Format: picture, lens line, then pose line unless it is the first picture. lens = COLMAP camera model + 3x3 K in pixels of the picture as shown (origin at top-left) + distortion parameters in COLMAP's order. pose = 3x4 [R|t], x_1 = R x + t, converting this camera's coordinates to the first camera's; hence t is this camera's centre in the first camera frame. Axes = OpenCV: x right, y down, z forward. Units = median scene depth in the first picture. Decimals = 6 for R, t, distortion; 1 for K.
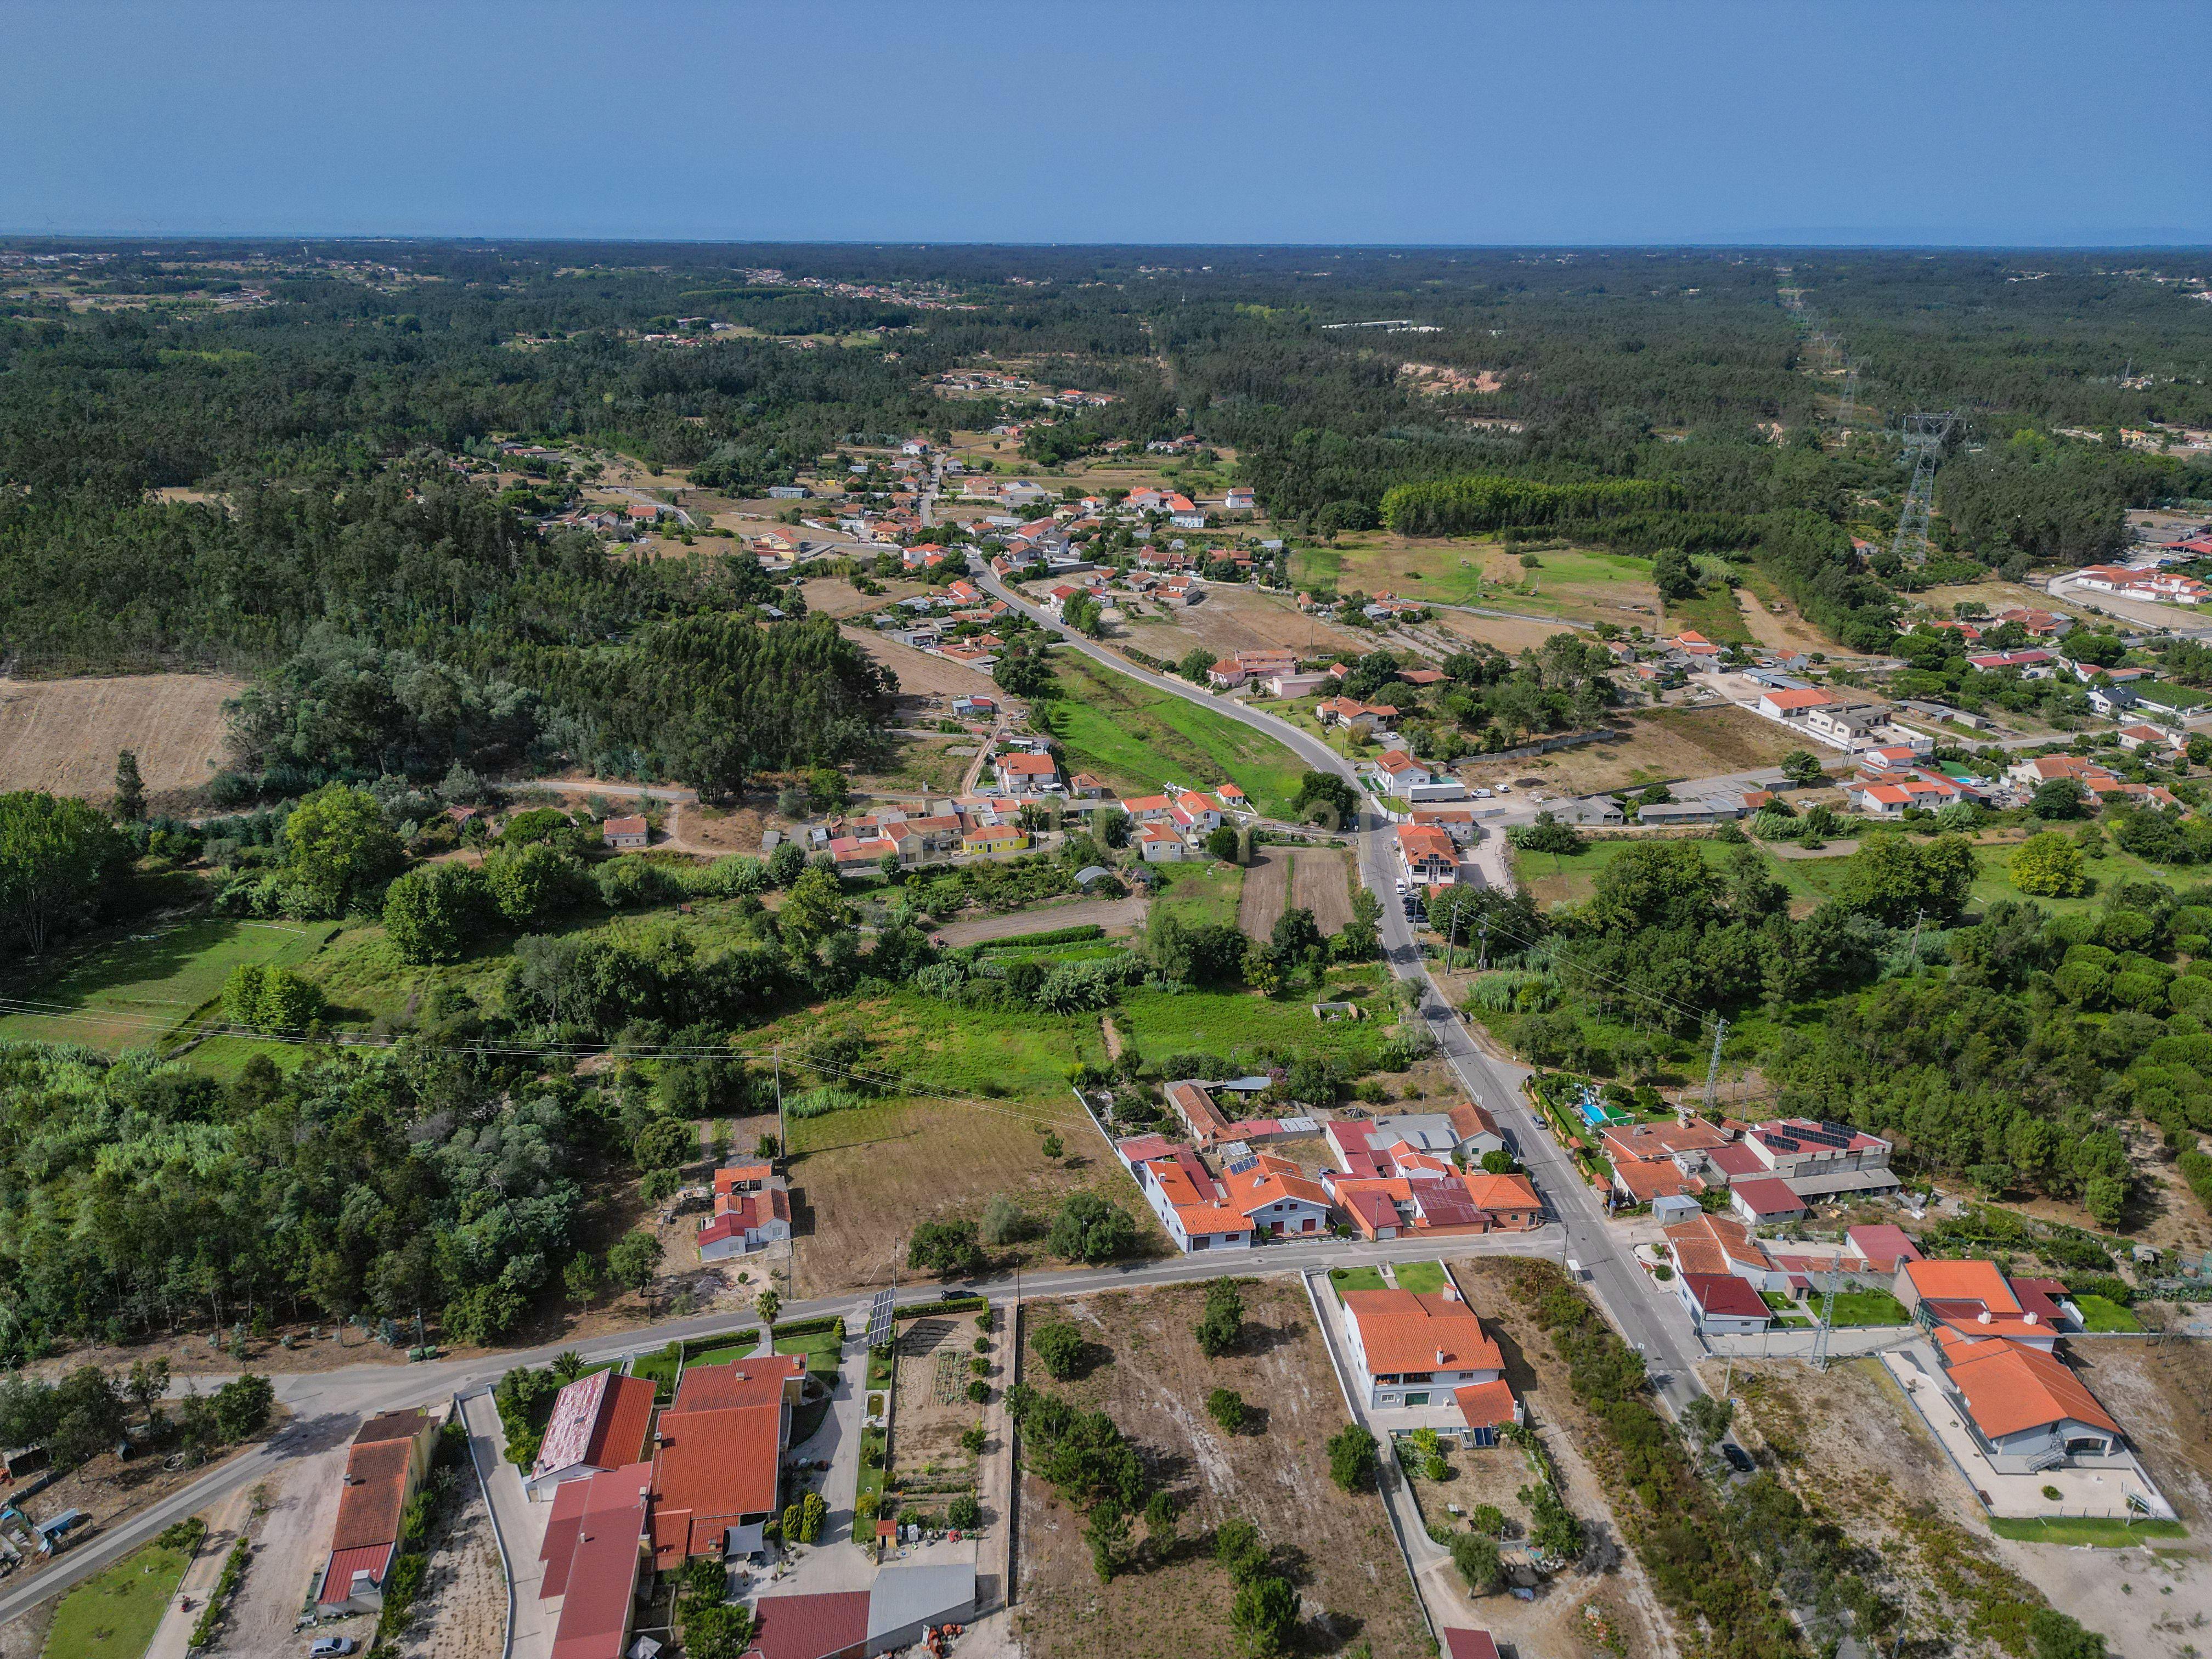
lens RADIAL K [[1545.3, 0, 1101.9], [0, 1545.3, 831.5], [0, 0, 1]] dist [0.067878, -0.058328]
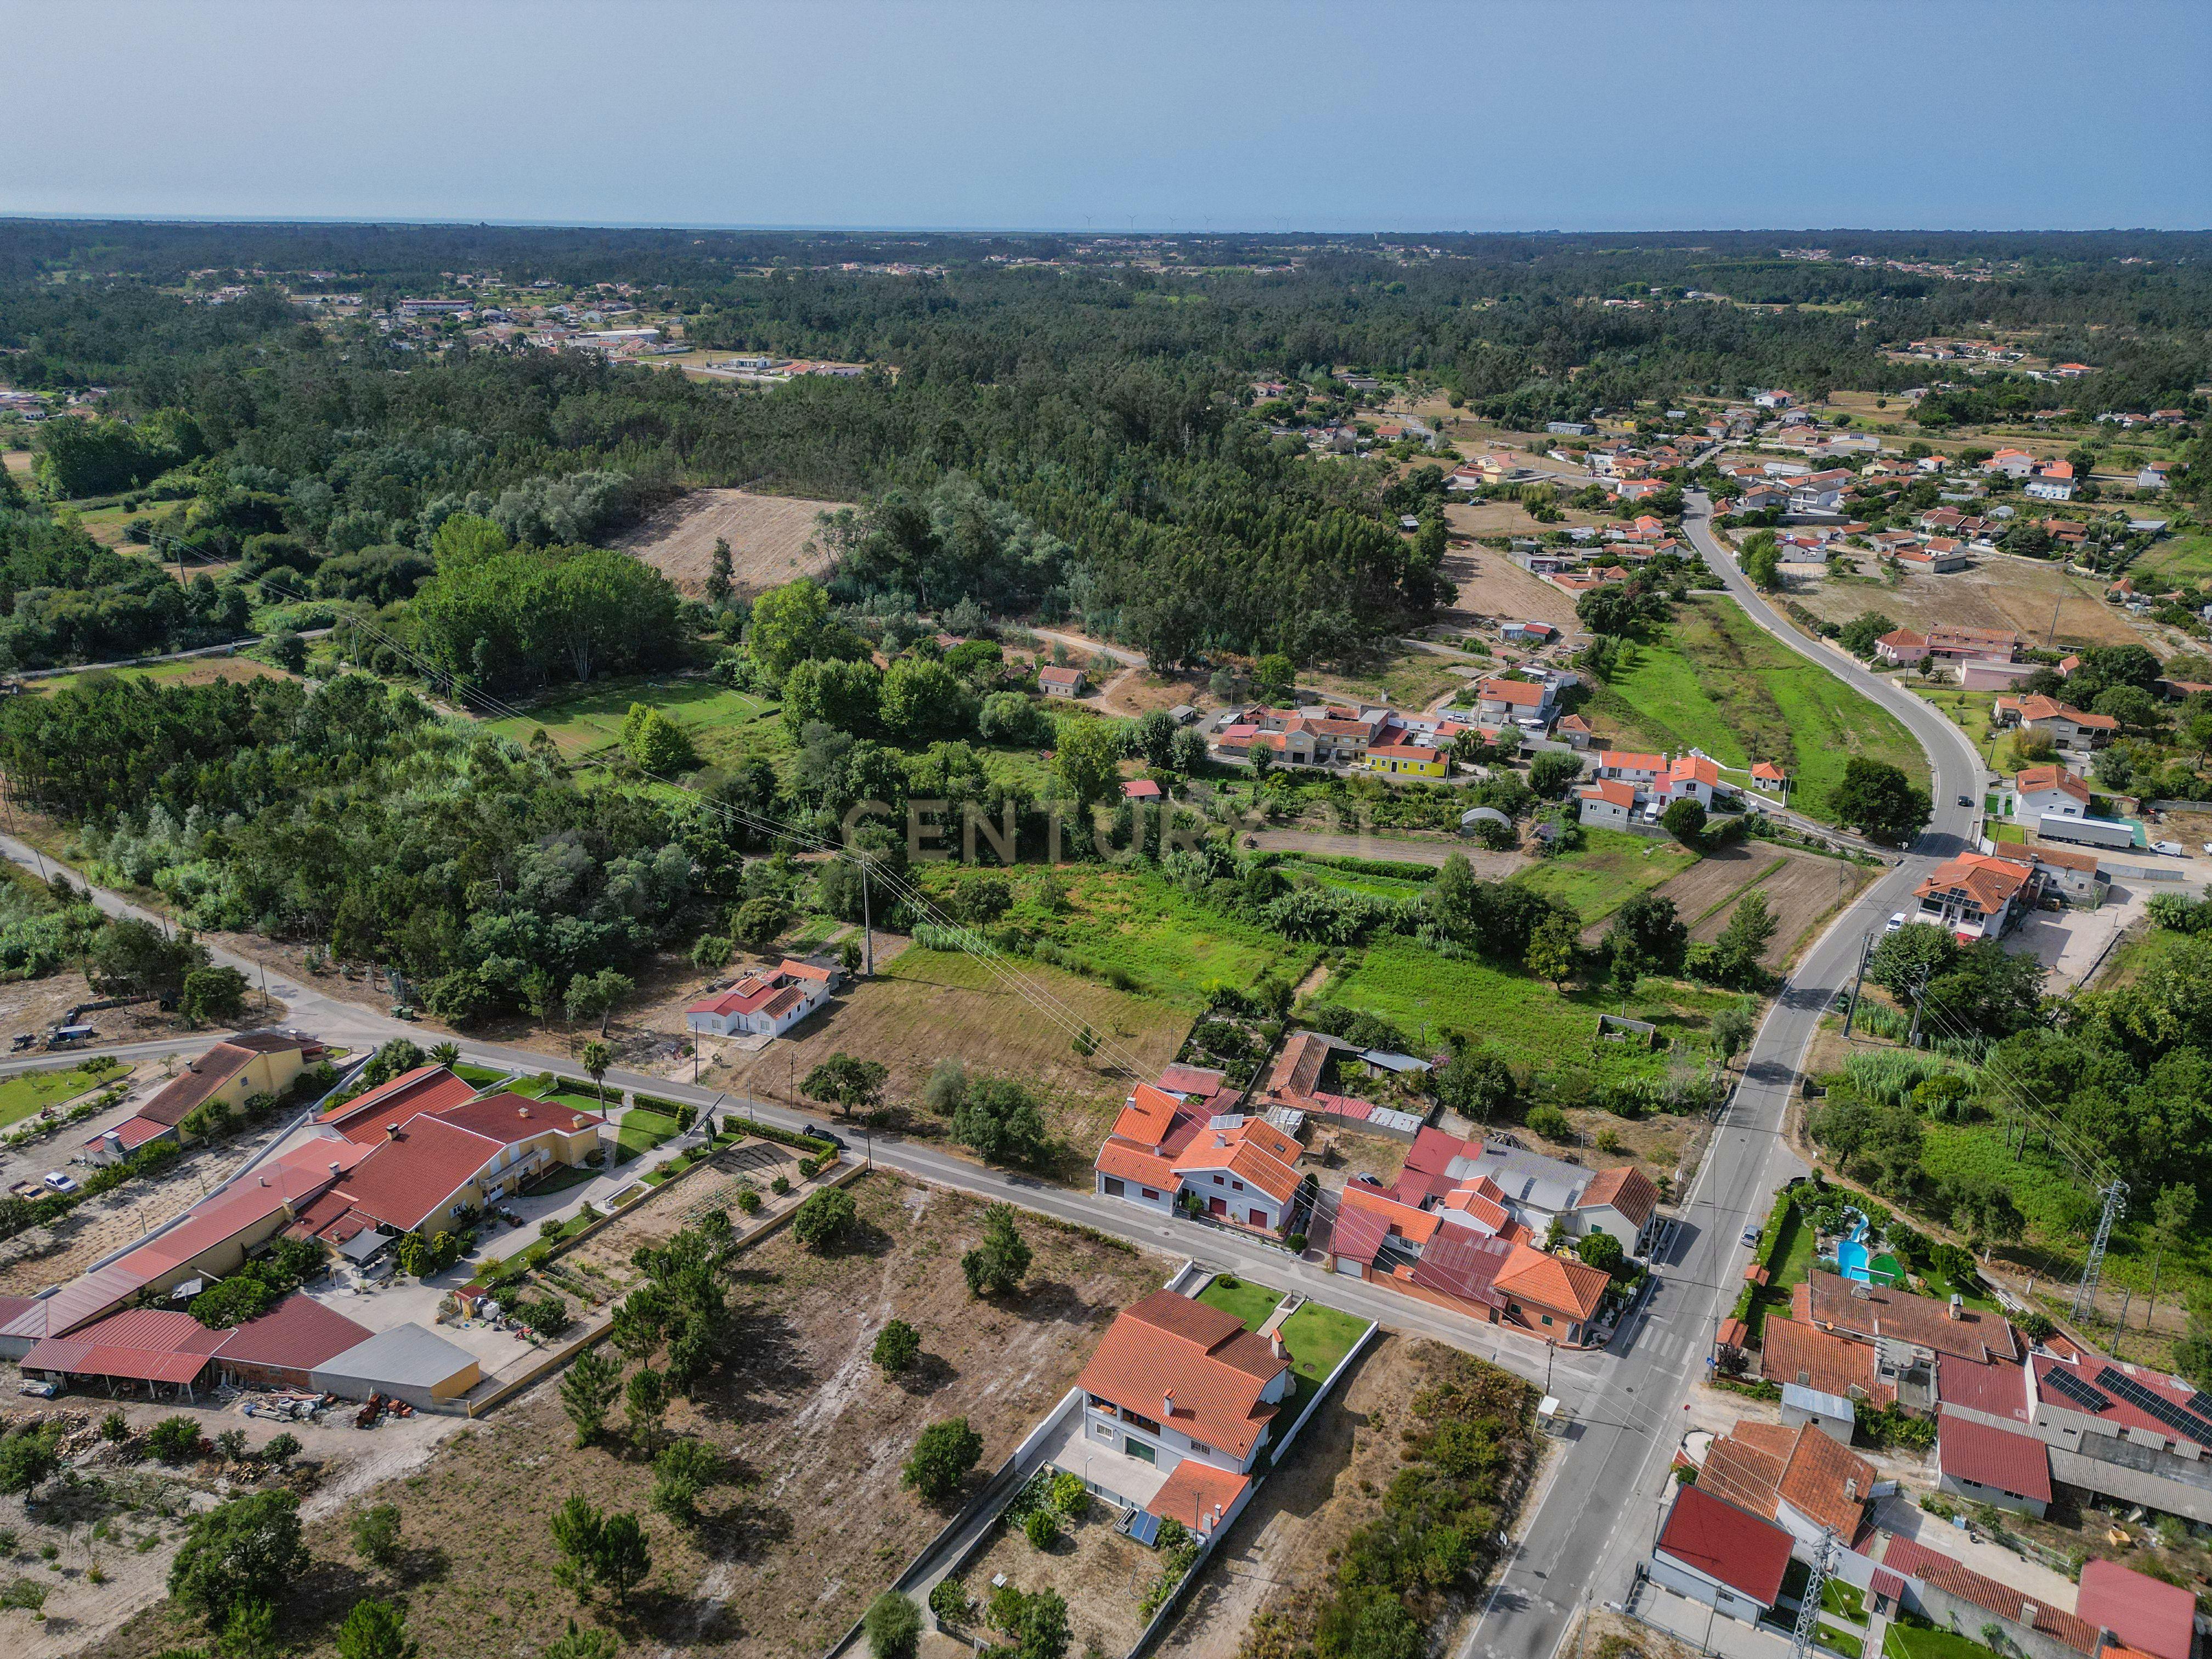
lens RADIAL K [[1545.3, 0, 1096.5], [0, 1545.3, 835.1], [0, 0, 1]] dist [0.067878, -0.058328]
pose [[0.807468, 0.213369, -0.549971, 0.406732], [-0.210879, 0.975096, 0.068689, 0.035221], [0.550931, 0.060514, 0.832354, 0.297817]]
